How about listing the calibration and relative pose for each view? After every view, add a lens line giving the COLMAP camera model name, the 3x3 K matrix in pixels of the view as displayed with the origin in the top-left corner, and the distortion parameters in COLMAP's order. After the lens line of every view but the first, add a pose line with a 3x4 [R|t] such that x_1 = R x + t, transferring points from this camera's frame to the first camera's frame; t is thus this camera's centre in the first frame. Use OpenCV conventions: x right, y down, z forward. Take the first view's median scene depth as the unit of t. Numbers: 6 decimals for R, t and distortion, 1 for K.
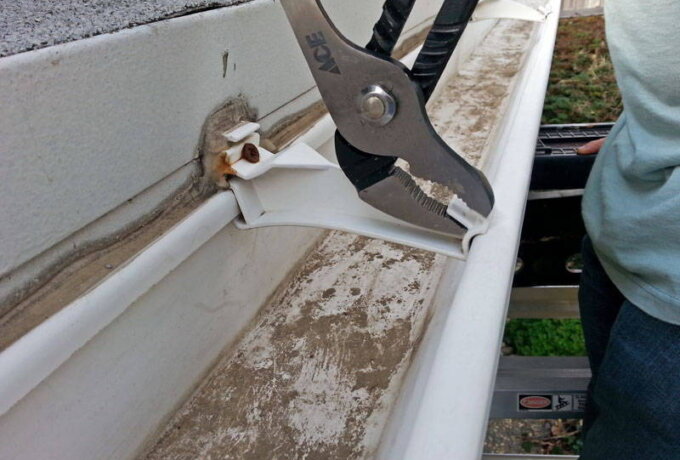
lens RADIAL K [[572.2, 0, 340.0], [0, 572.2, 230.0], [0, 0, 1]] dist [0.147404, -0.304594]
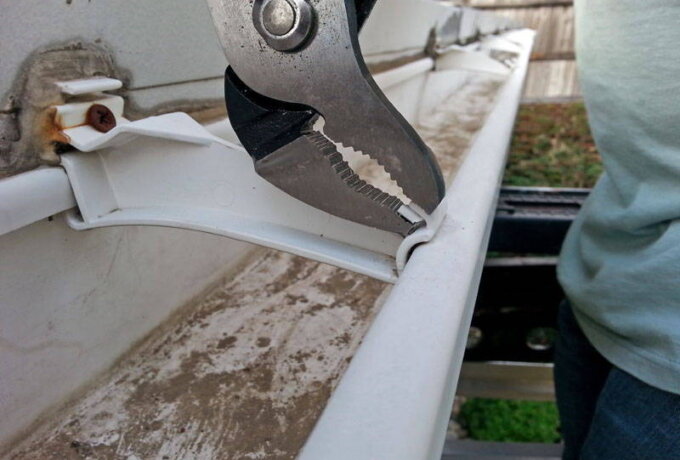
lens RADIAL K [[572.2, 0, 340.0], [0, 572.2, 230.0], [0, 0, 1]] dist [0.147404, -0.304594]
pose [[0.995891, 0.067038, 0.060883, 0.072545], [-0.059171, 0.990650, -0.122925, 0.050733], [-0.068554, 0.118818, 0.990547, 0.243660]]
